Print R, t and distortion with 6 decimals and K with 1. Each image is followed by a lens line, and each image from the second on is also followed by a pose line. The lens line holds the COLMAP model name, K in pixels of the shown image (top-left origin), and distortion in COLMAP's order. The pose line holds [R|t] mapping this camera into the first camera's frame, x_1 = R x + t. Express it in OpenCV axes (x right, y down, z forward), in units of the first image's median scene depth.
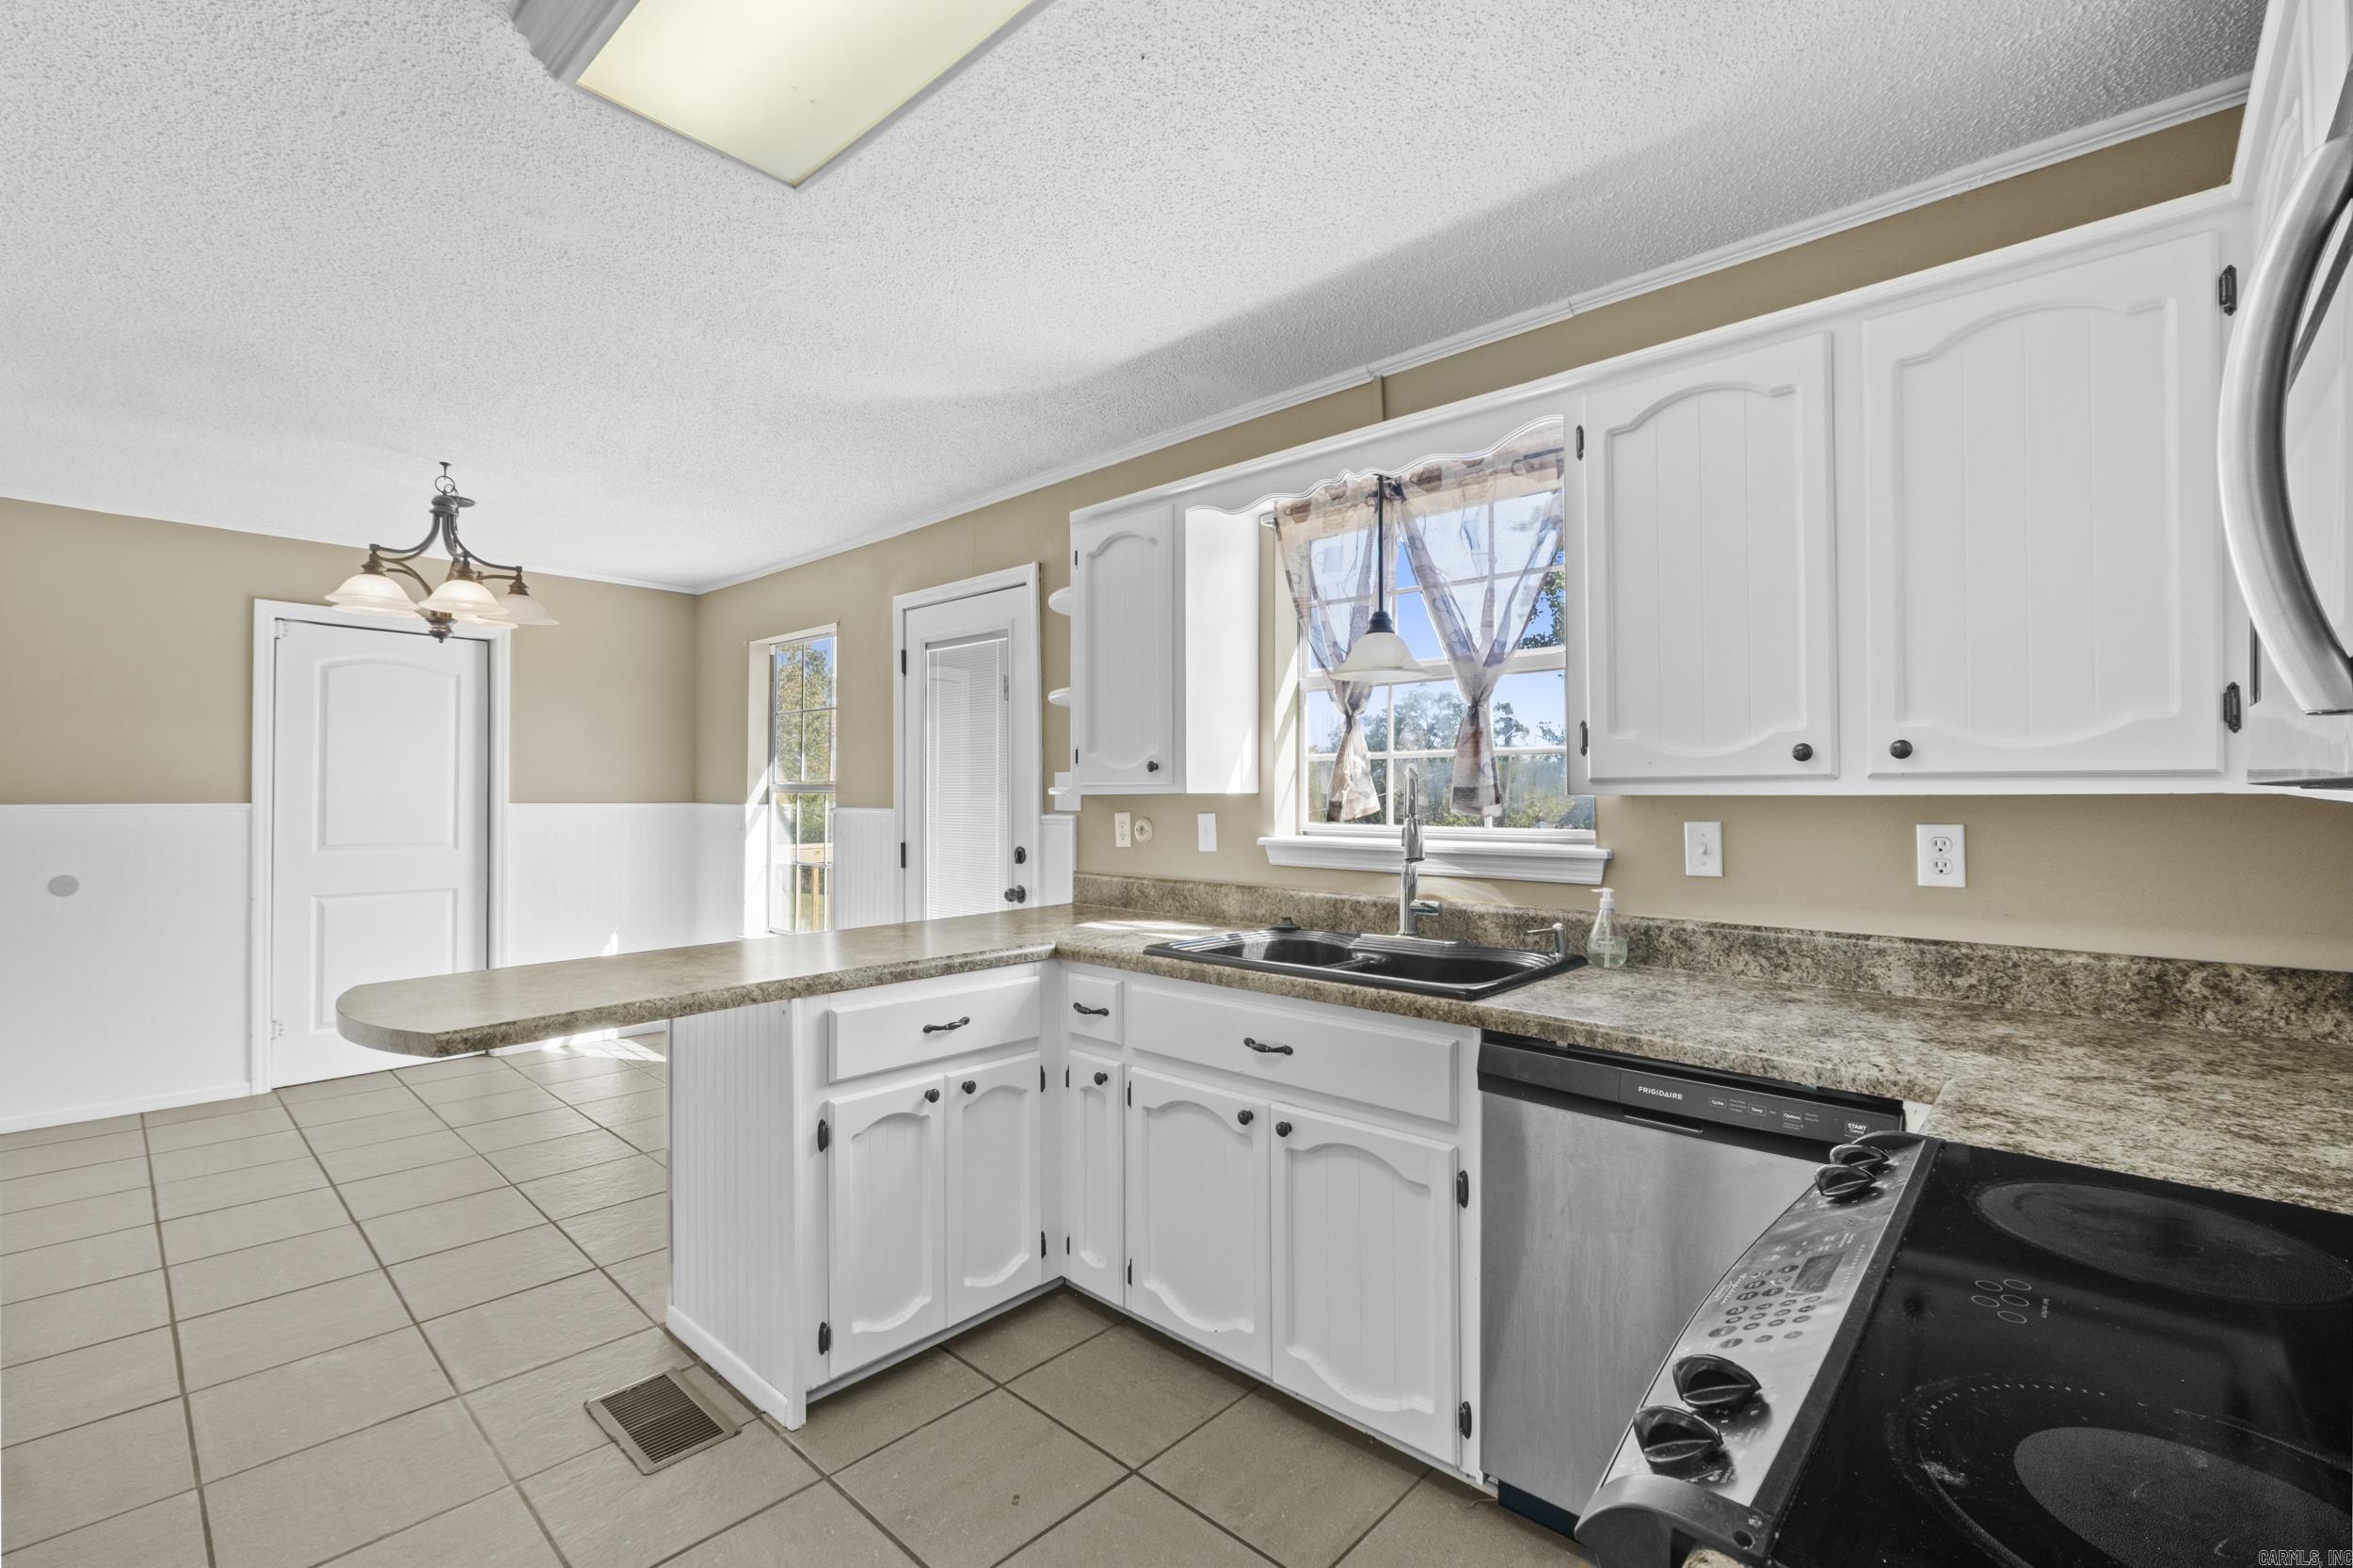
lens RADIAL K [[1022.8, 0, 1168.6], [0, 1022.8, 790.8], [0, 0, 1]] dist [-0.007257, 0.000079]
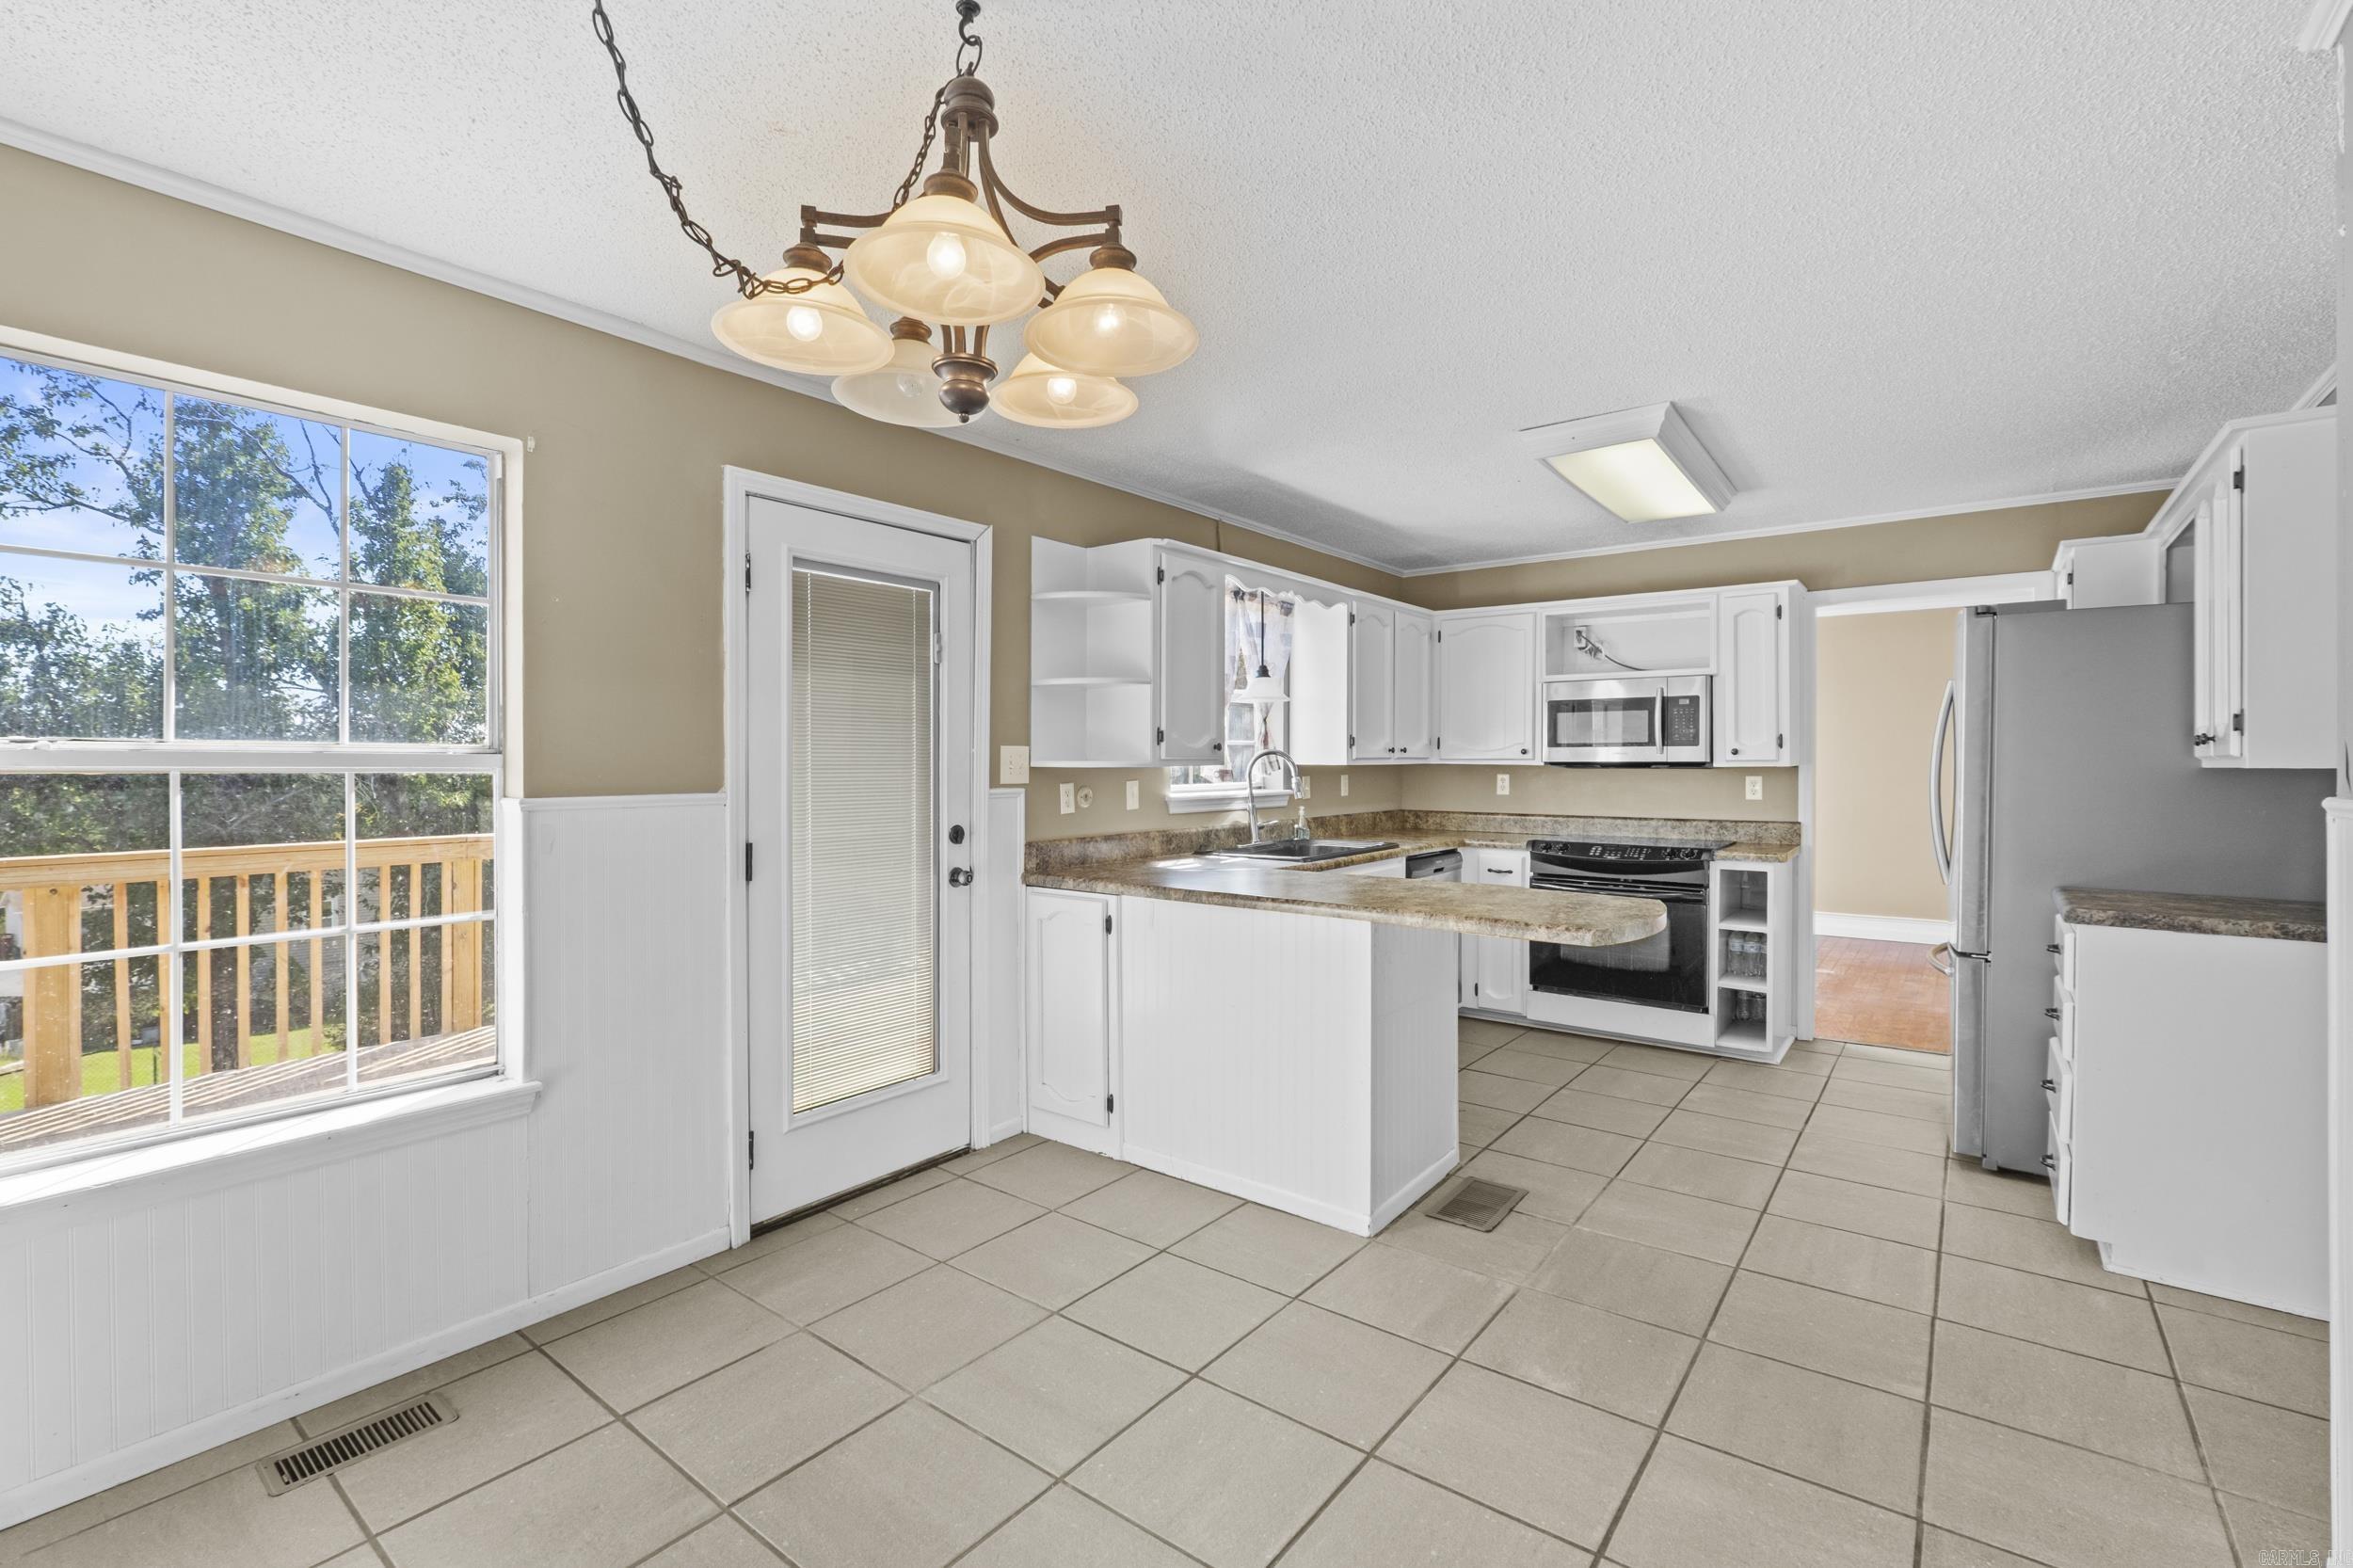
lens RADIAL K [[1008.6, 0, 1176.5], [0, 1008.6, 784.0], [0, 0, 1]] dist [-0.003231, -0.000005]
pose [[-0.088597, -0.022136, 0.995822, -1.146779], [-0.000681, 0.999754, 0.022163, -0.002986], [-0.996067, 0.001286, -0.088591, 0.953717]]
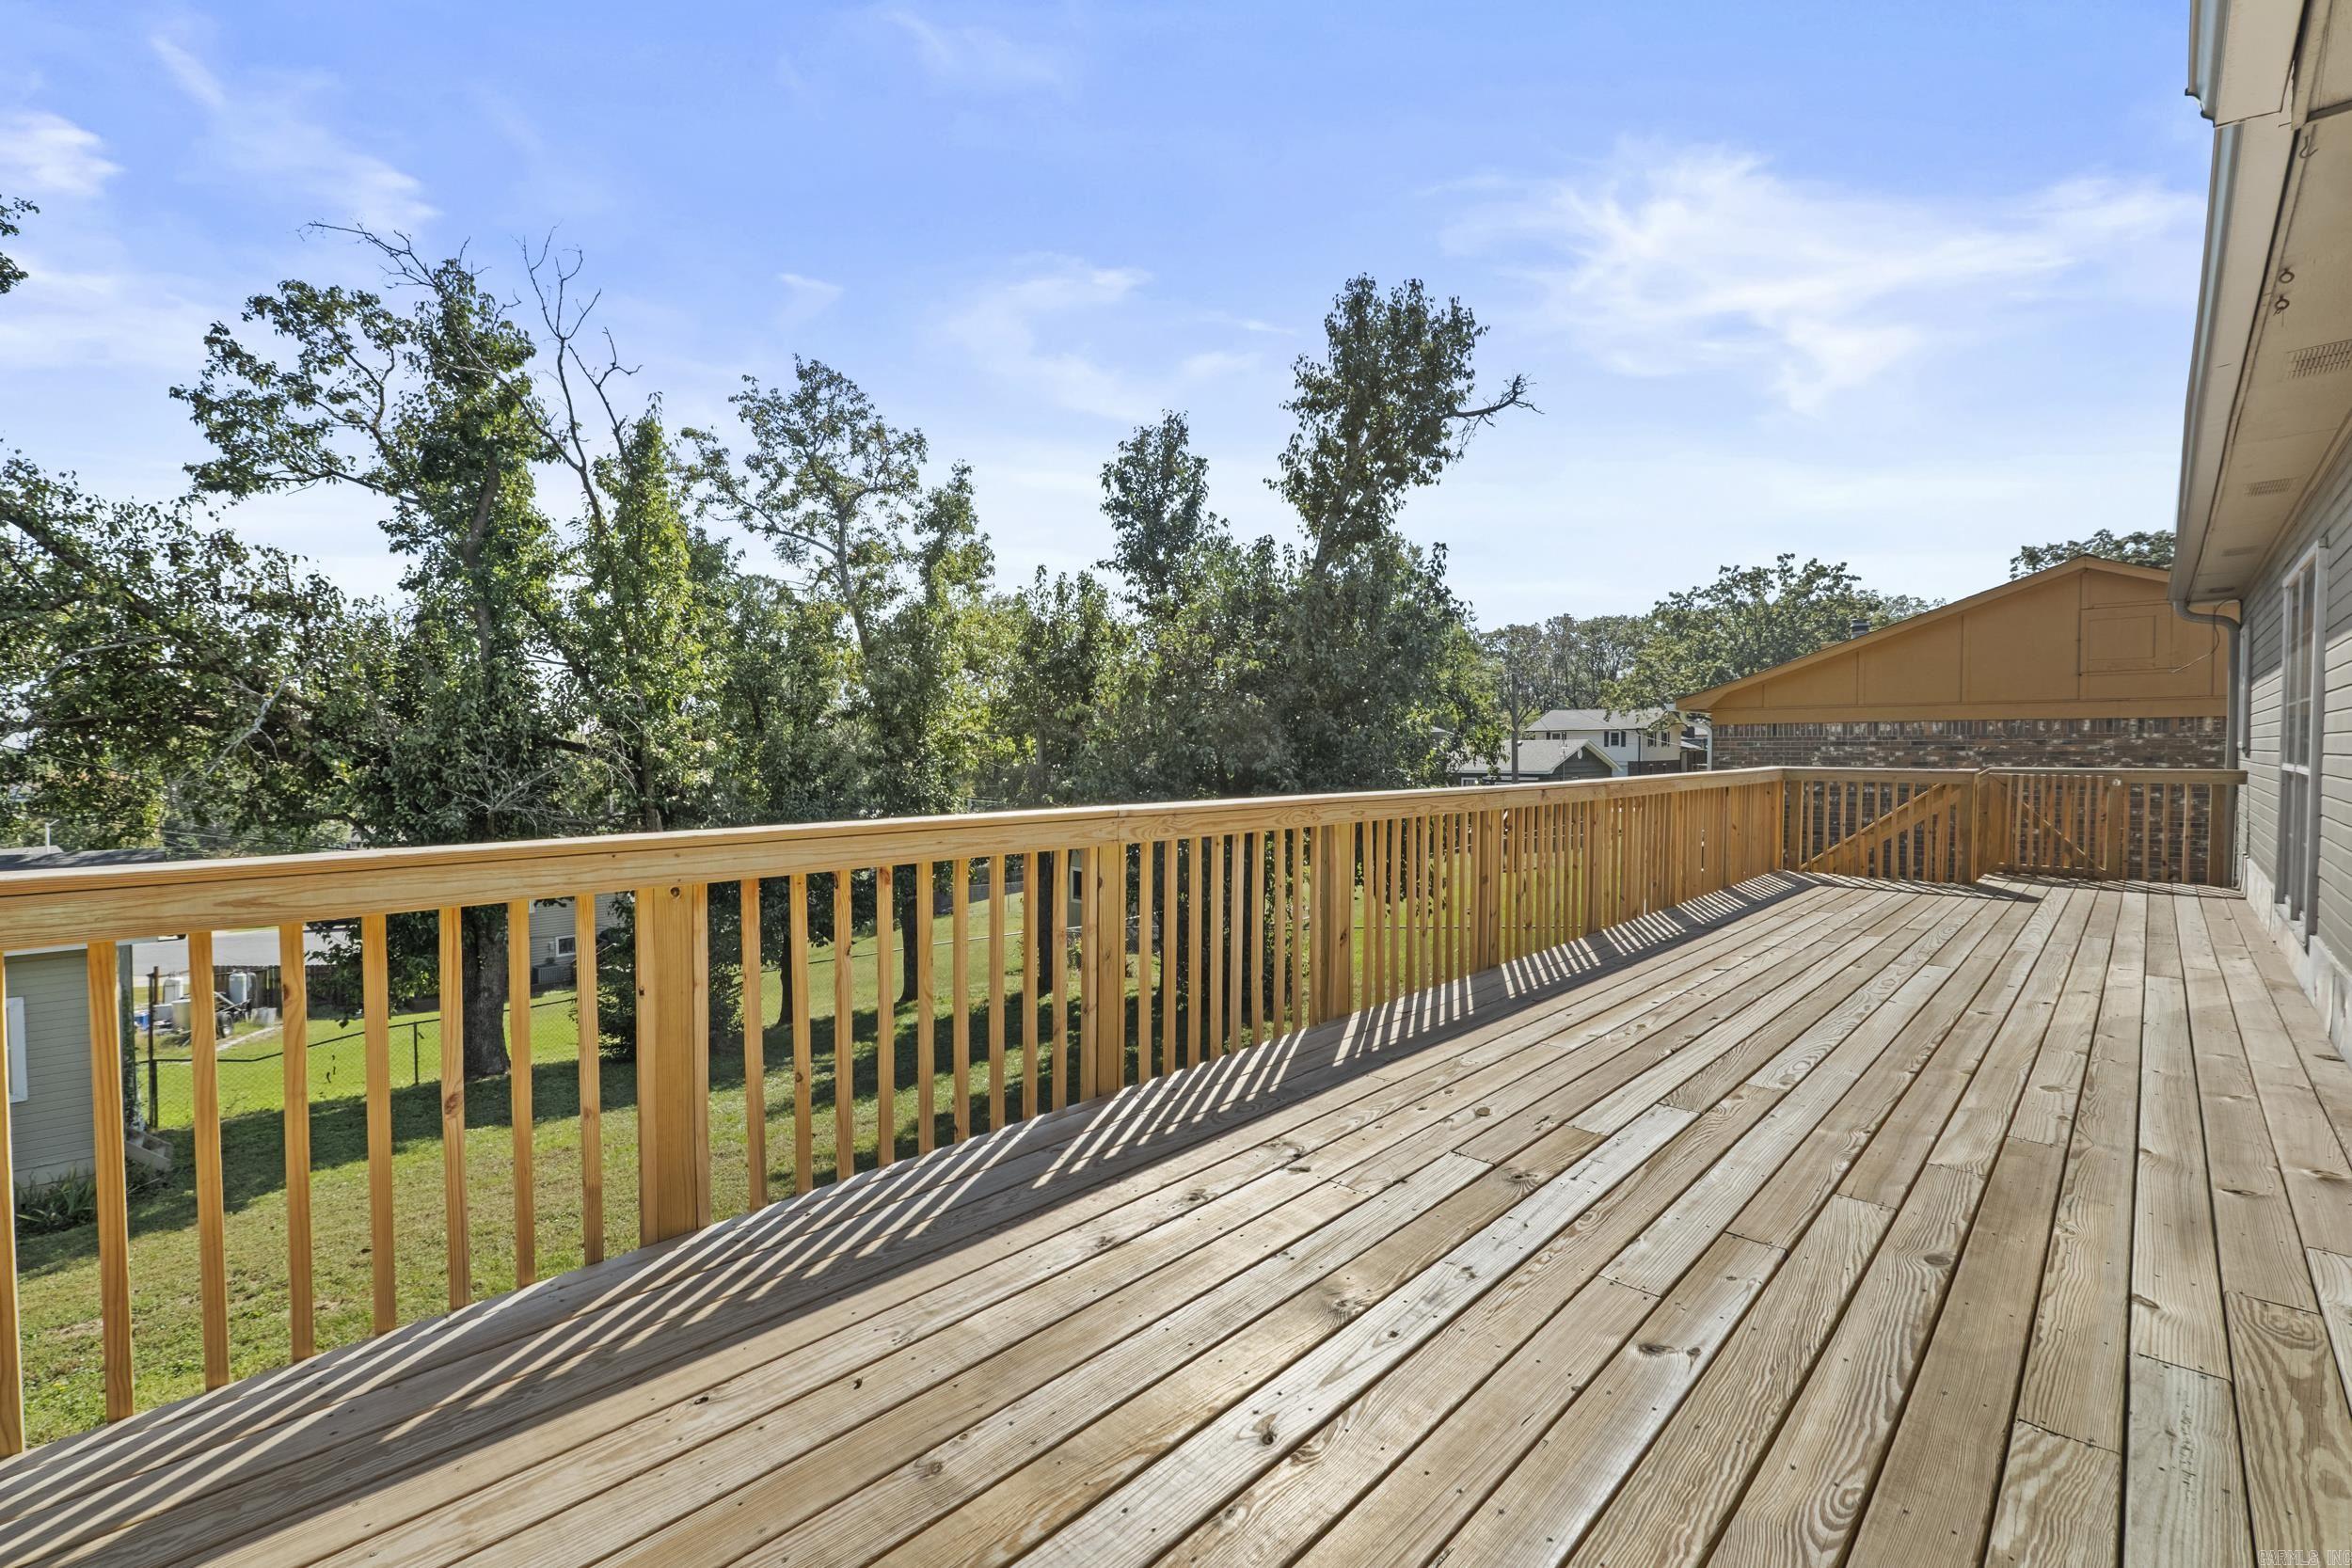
lens RADIAL K [[1022.3, 0, 1168.1], [0, 1022.3, 790.8], [0, 0, 1]] dist [-0.007257, 0.000079]
pose [[0.015161, -0.037151, 0.999195, -1.082609], [-0.003904, 0.999300, 0.037214, 0.002850], [-0.999877, -0.004465, 0.015006, 1.050778]]
